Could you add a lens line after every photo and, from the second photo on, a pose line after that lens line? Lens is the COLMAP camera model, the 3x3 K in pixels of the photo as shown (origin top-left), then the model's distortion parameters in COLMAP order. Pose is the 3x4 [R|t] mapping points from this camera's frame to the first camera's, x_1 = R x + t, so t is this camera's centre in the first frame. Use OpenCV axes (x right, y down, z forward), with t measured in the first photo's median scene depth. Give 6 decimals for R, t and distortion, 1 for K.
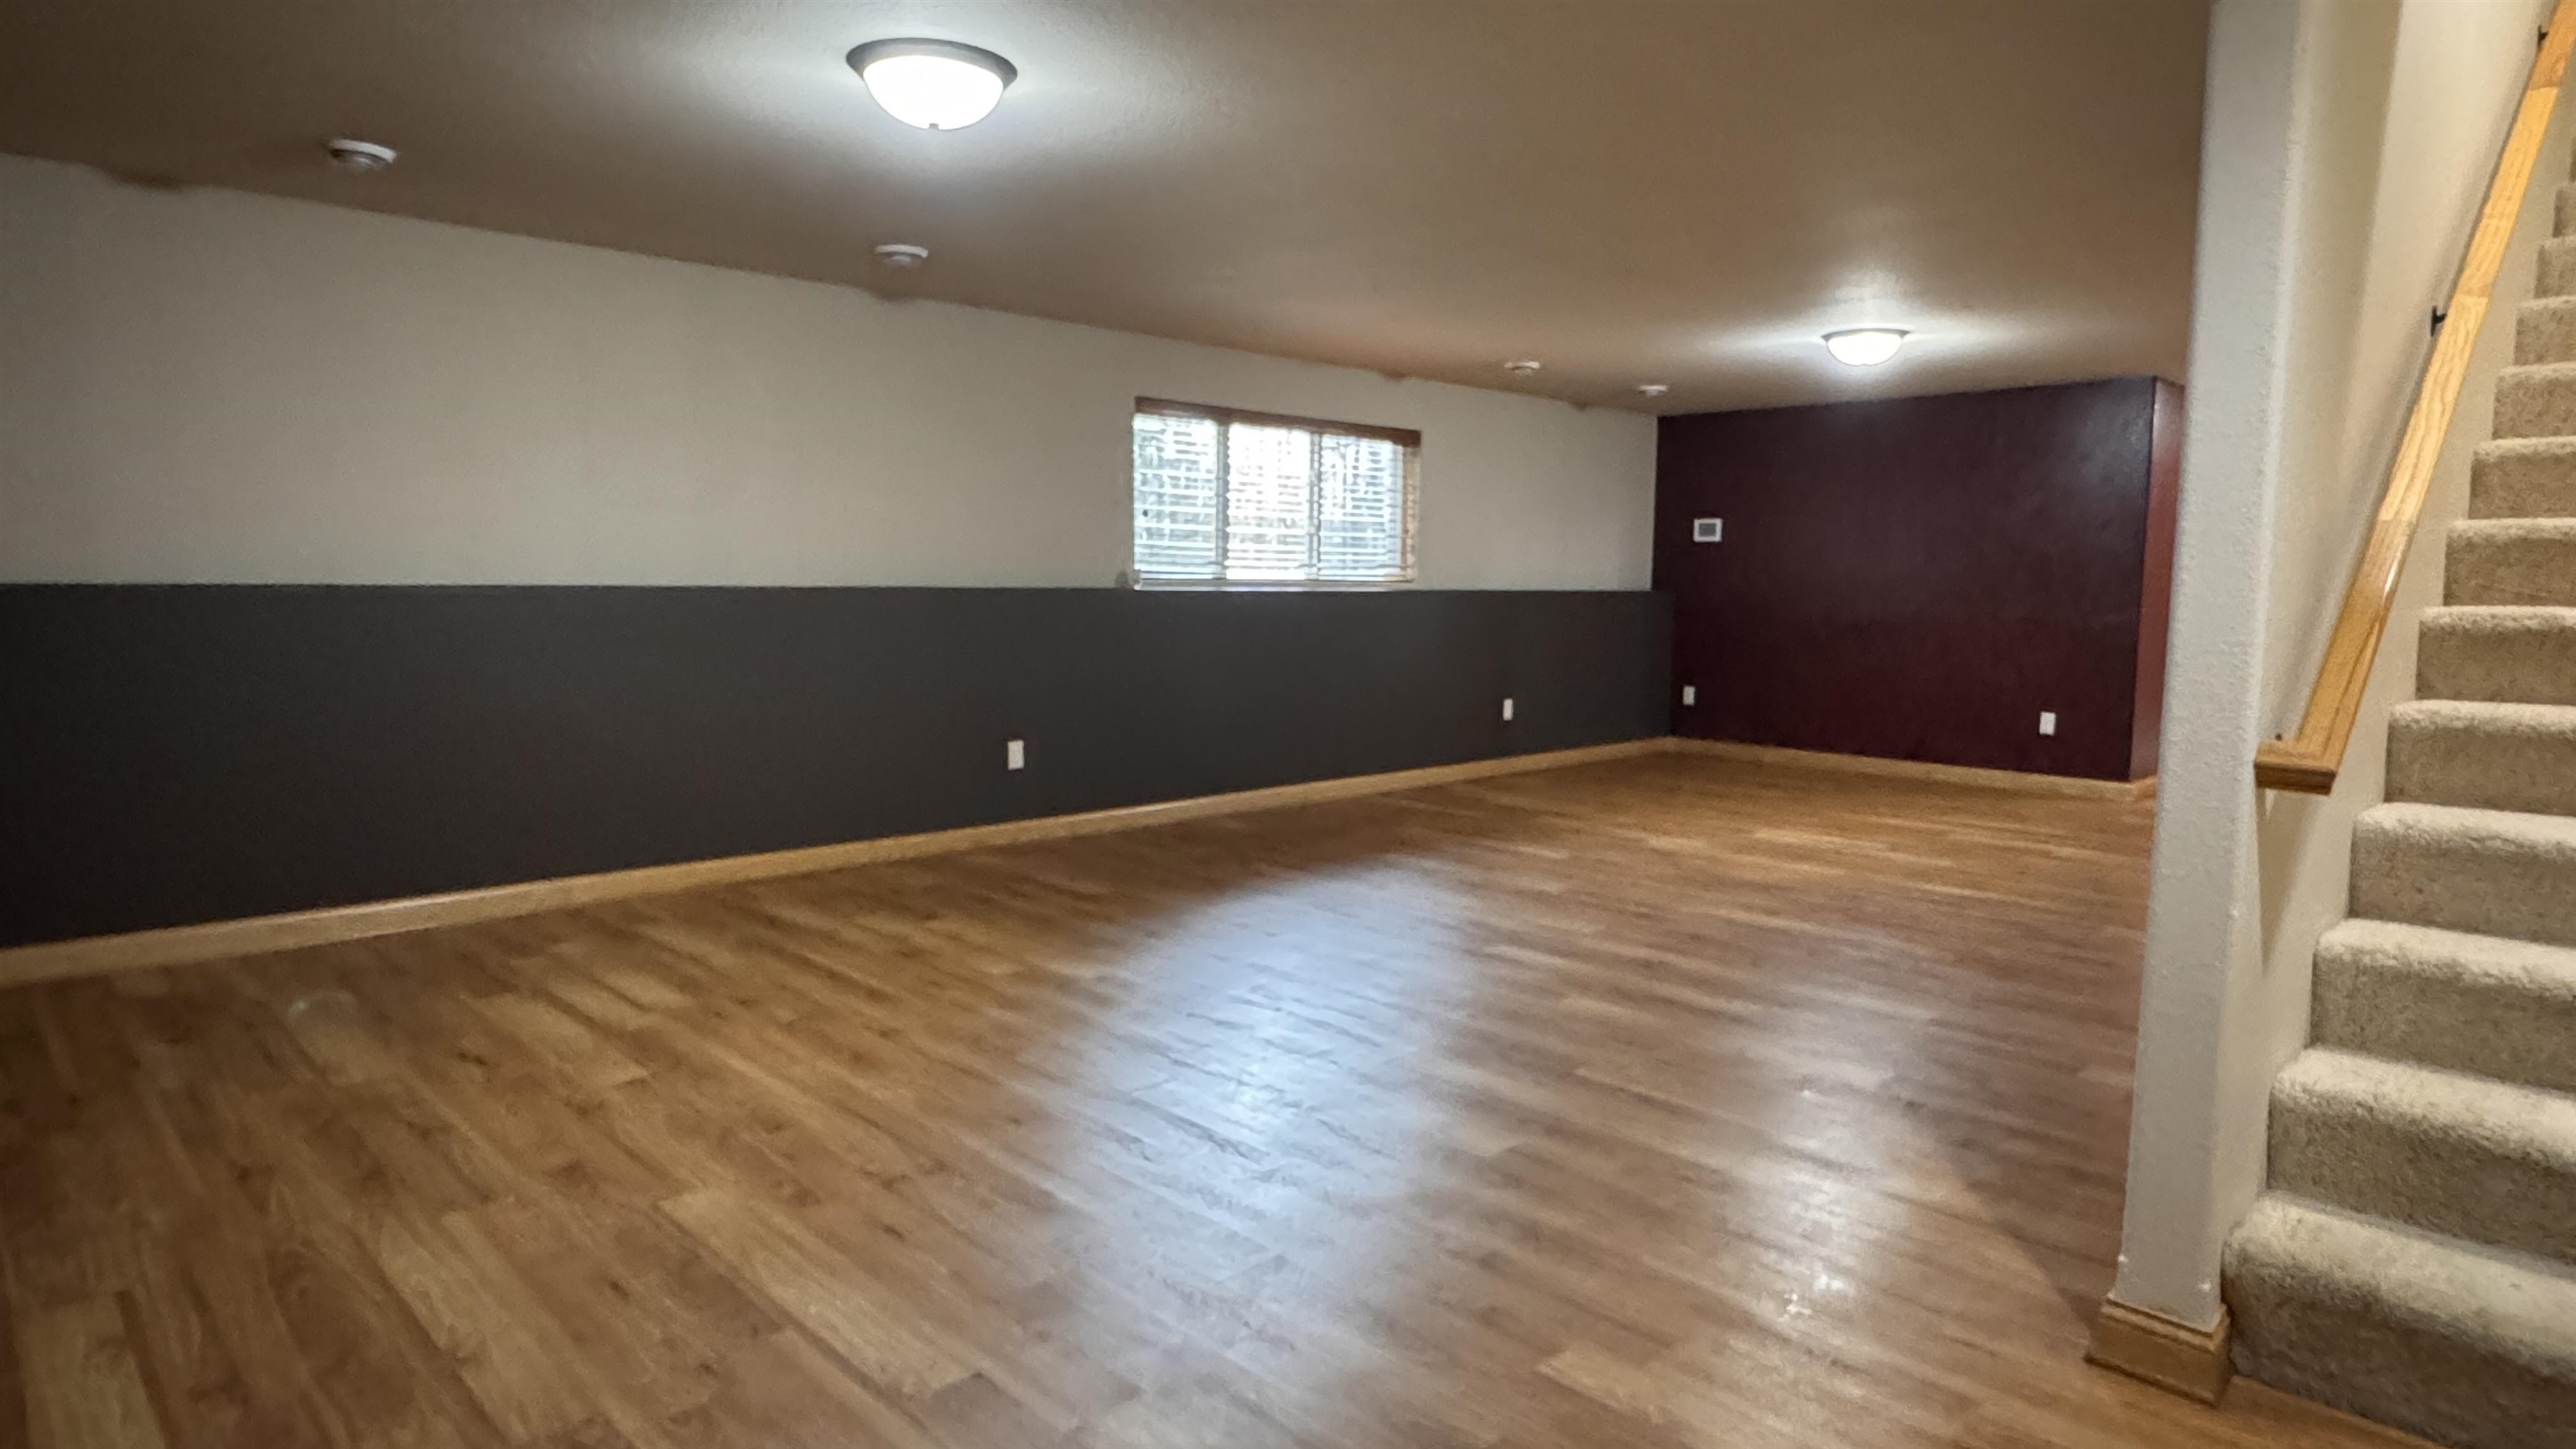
lens RADIAL K [[1473.3, 0, 1284.9], [0, 1473.3, 725.5], [0, 0, 1]] dist [-0.000543, -0.000027]
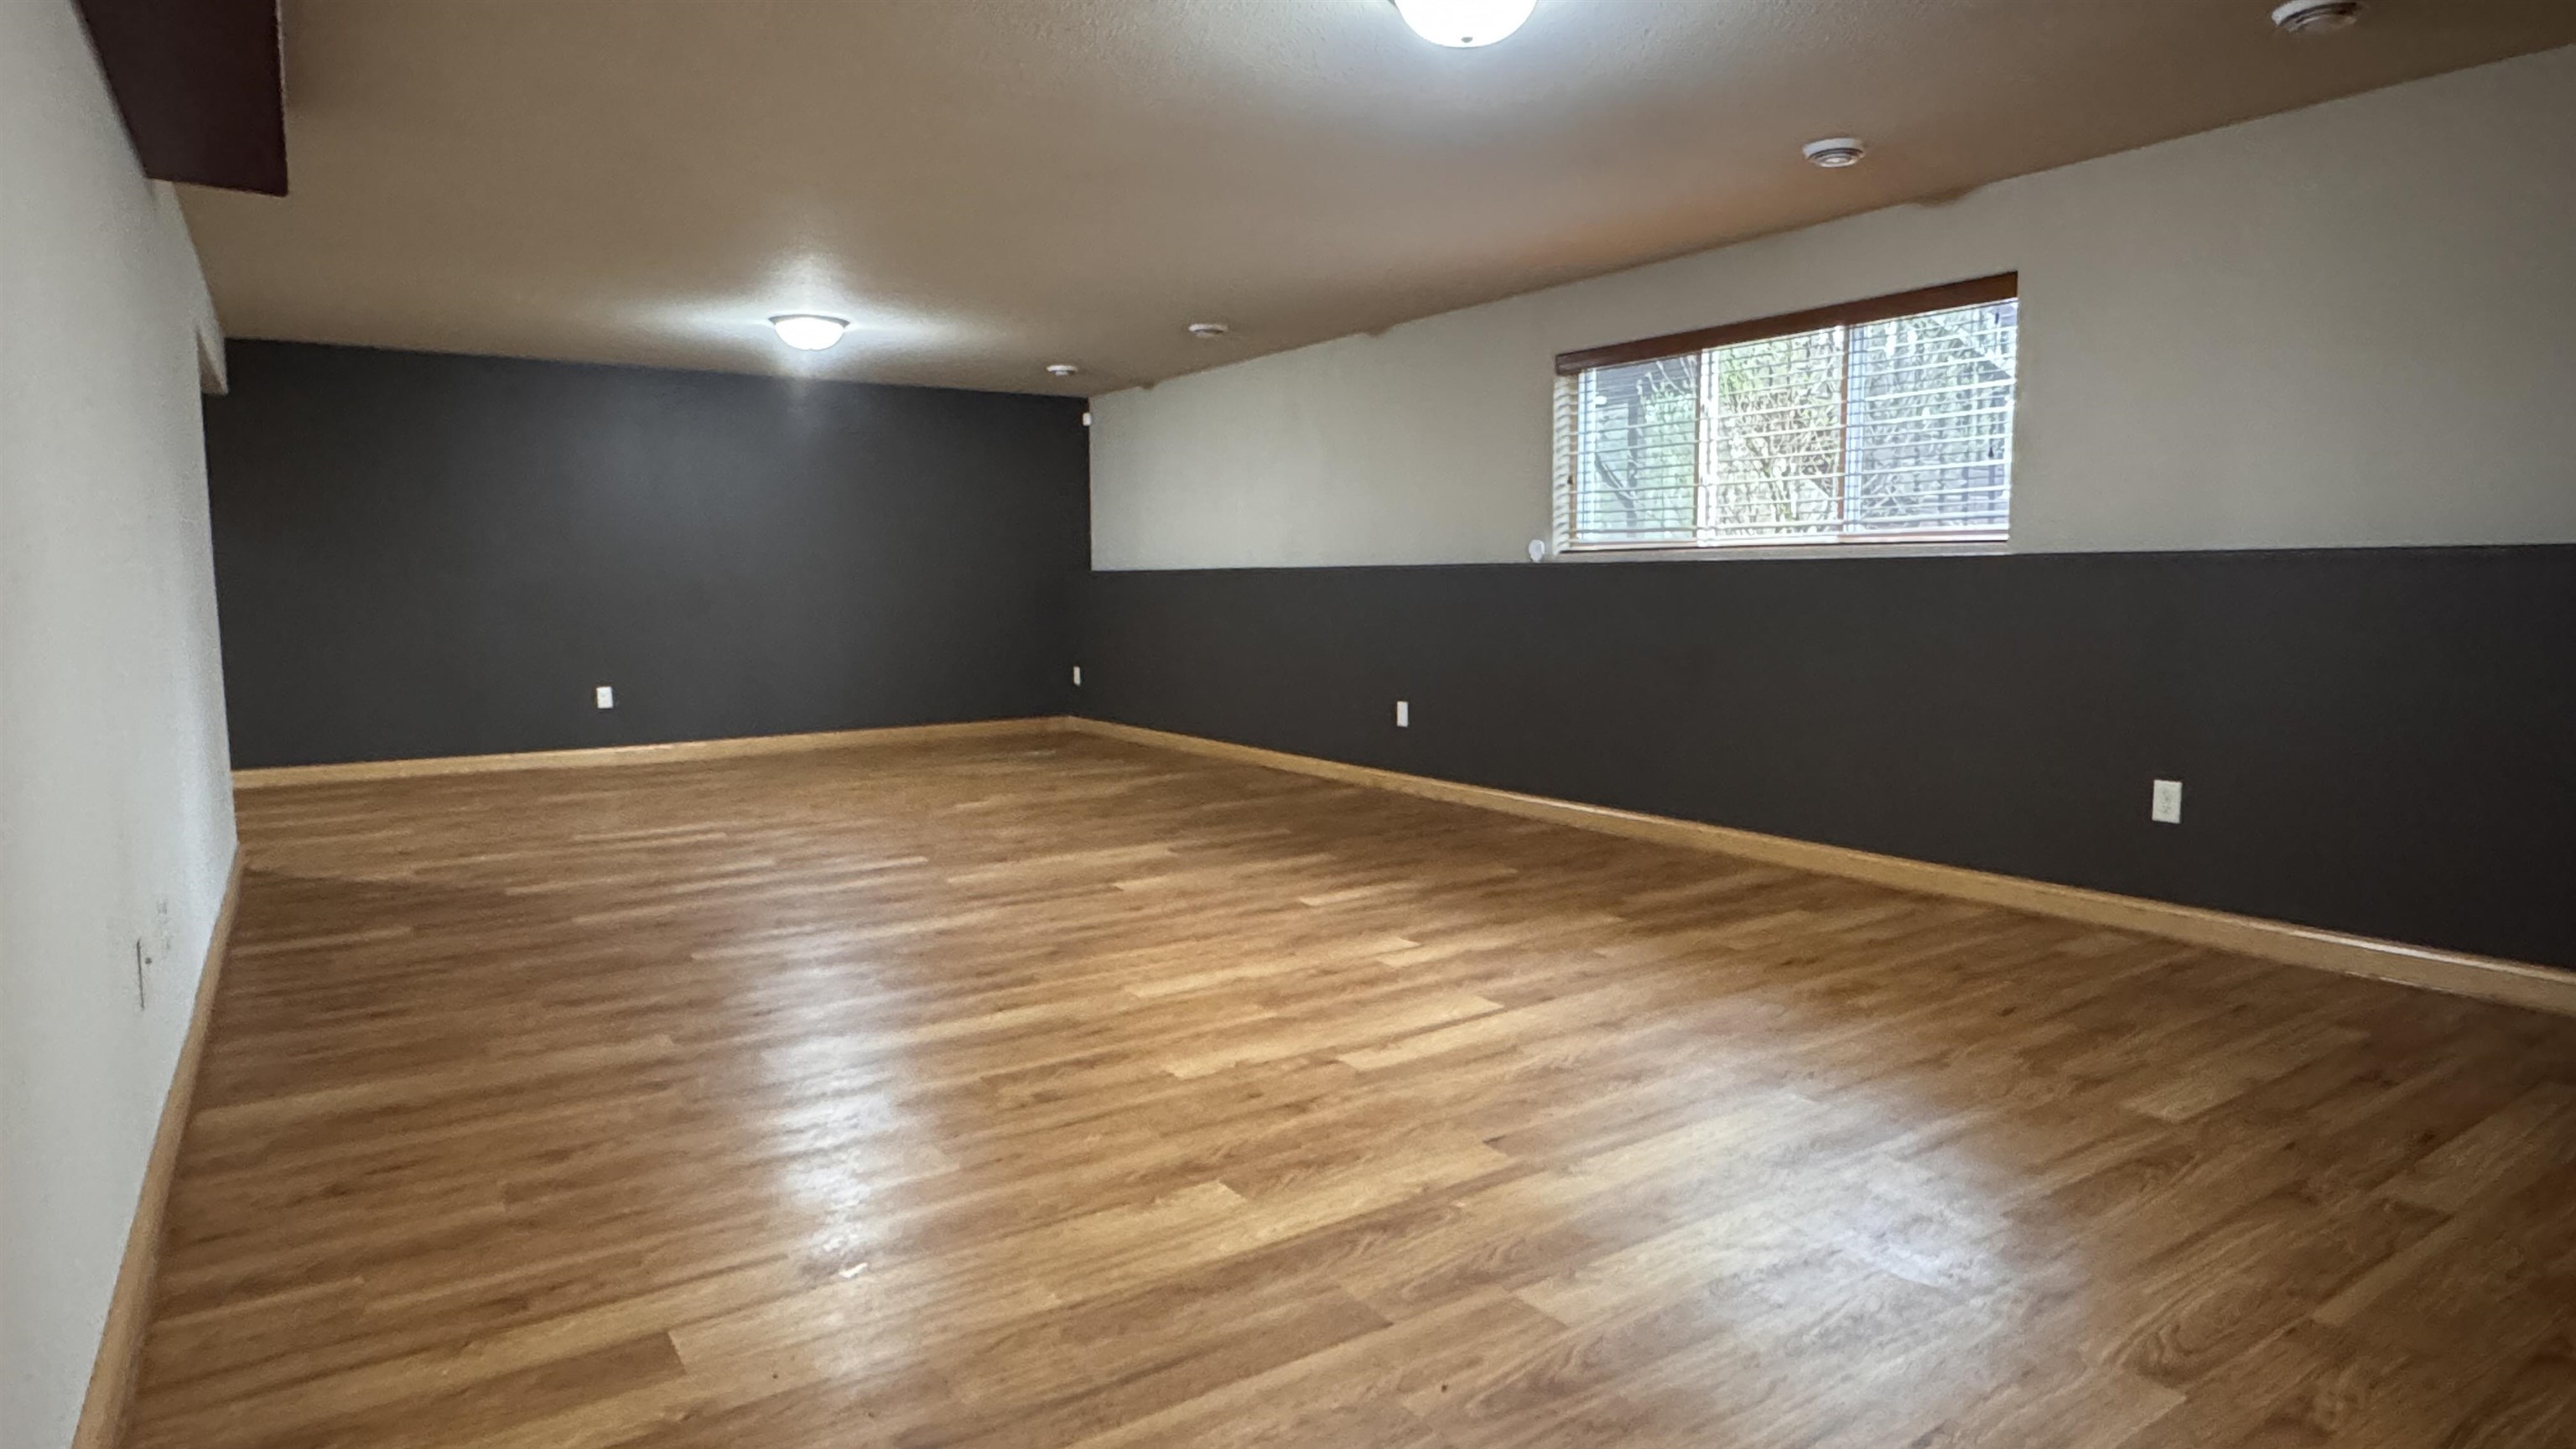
lens RADIAL K [[1473.3, 0, 1287.0], [0, 1473.3, 724.7], [0, 0, 1]] dist [-0.000543, -0.000027]
pose [[-0.157154, 0.091161, -0.983358, 0.832922], [-0.086180, 0.990666, 0.105611, -0.073913], [0.983807, 0.101343, -0.147831, 0.967455]]
